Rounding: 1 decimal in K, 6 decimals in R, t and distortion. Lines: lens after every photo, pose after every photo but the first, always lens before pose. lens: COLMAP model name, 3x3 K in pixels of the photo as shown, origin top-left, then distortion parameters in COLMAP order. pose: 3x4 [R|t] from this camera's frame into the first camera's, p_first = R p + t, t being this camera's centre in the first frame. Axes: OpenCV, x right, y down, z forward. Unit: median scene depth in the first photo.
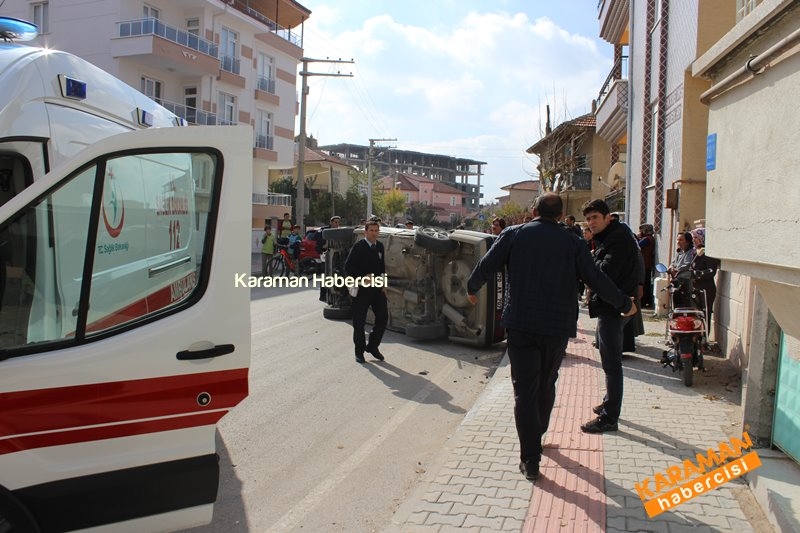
lens RADIAL K [[671.3, 0, 398.5], [0, 671.3, 259.4], [0, 0, 1]] dist [-0.124095, 0.054831]
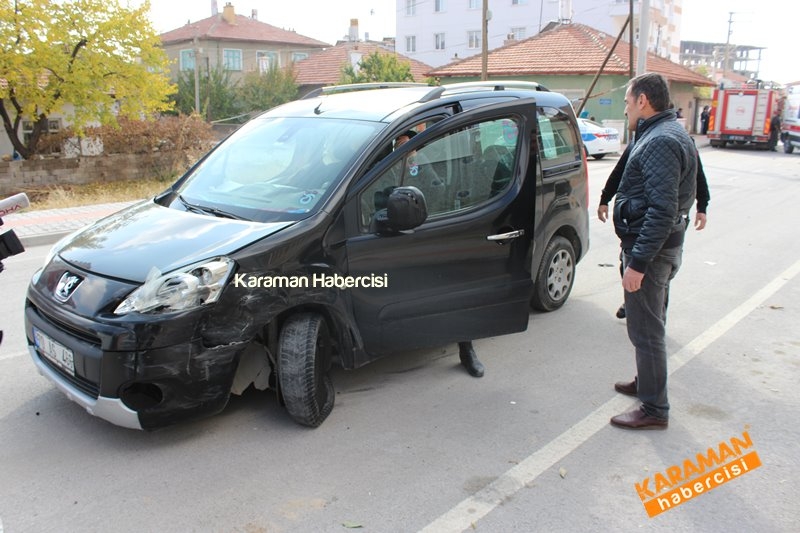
lens RADIAL K [[687.0, 0, 395.2], [0, 687.0, 266.6], [0, 0, 1]] dist [-0.135913, 0.117042]
pose [[0.943633, 0.048291, -0.327451, -0.102038], [0.007396, 0.985977, 0.166719, 0.013599], [0.330910, -0.159743, 0.930043, -0.268743]]
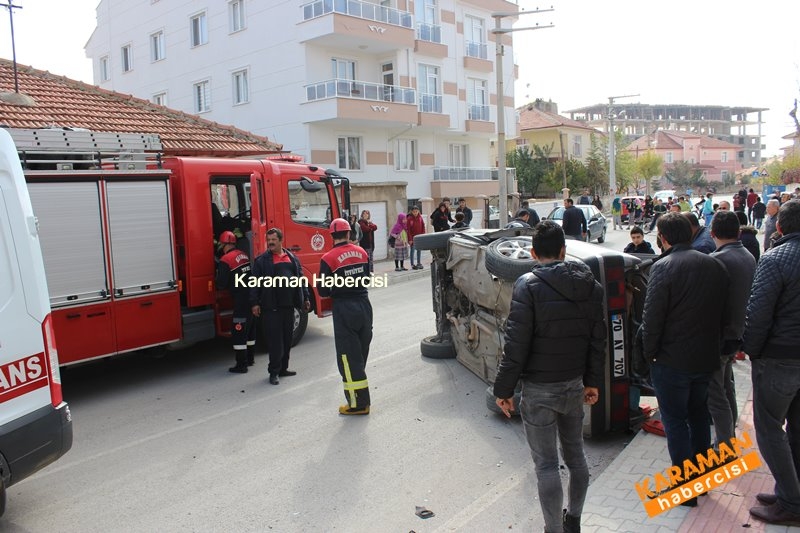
lens RADIAL K [[675.4, 0, 397.8], [0, 675.4, 272.0], [0, 0, 1]] dist [-0.157834, 0.138075]
pose [[0.920927, -0.023805, -0.389007, 0.018837], [0.049360, 0.997219, 0.055830, -0.005672], [0.386597, -0.070617, 0.919541, 0.036686]]
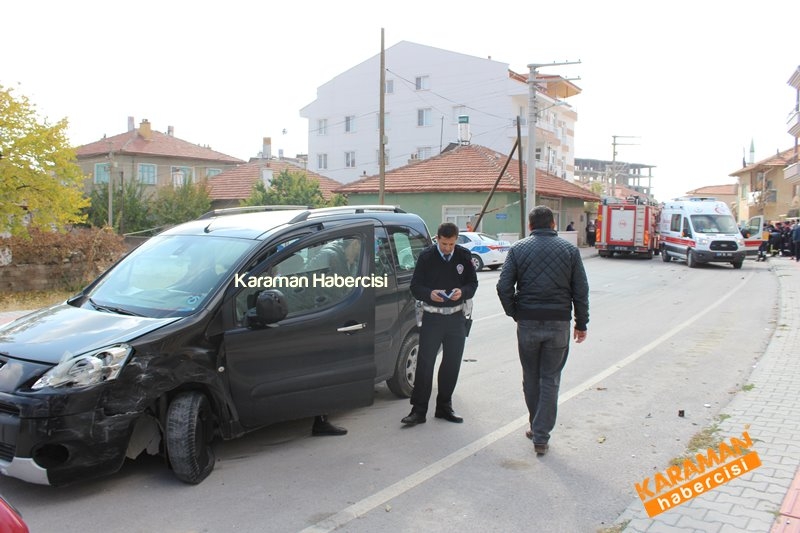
lens RADIAL K [[687.0, 0, 392.2], [0, 687.0, 266.3], [0, 0, 1]] dist [-0.135913, 0.117042]
pose [[0.976018, -0.007169, -0.217571, -0.095408], [0.008476, 0.999951, 0.005074, 0.013717], [0.217524, -0.006796, 0.976031, -0.277691]]
